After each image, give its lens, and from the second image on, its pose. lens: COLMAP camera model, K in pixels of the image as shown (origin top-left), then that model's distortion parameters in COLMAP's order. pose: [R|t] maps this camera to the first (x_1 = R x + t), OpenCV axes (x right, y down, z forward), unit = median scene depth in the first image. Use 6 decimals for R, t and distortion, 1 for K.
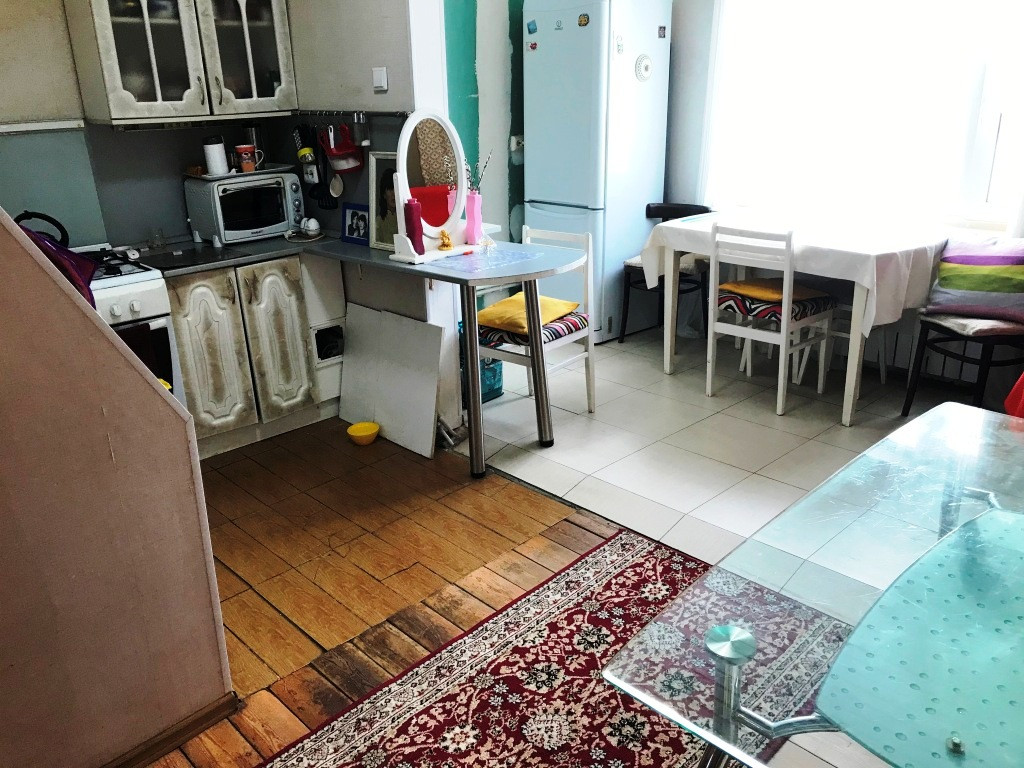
lens RADIAL K [[842.0, 0, 520.8], [0, 842.0, 377.9], [0, 0, 1]] dist [0.040752, -0.044769]
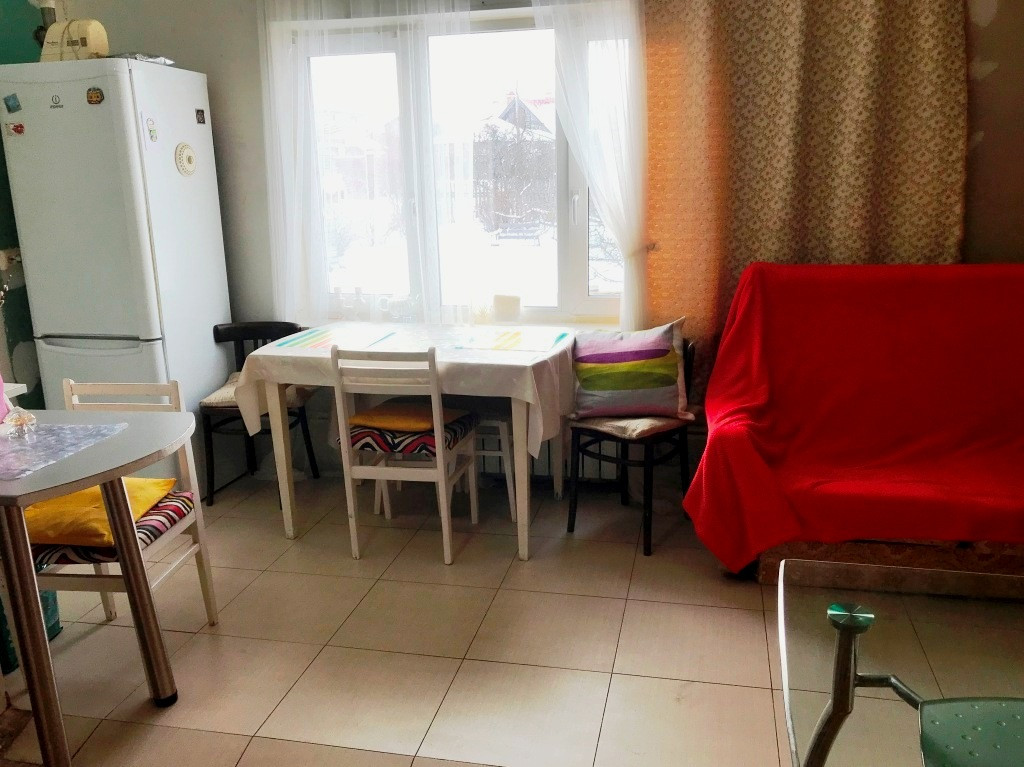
lens RADIAL K [[842.0, 0, 503.7], [0, 842.0, 383.7], [0, 0, 1]] dist [0.040752, -0.044769]
pose [[0.832877, -0.135061, 0.536726, -0.072730], [0.187549, 0.981264, -0.044109, -0.084651], [-0.520713, 0.137400, 0.842603, 0.250472]]
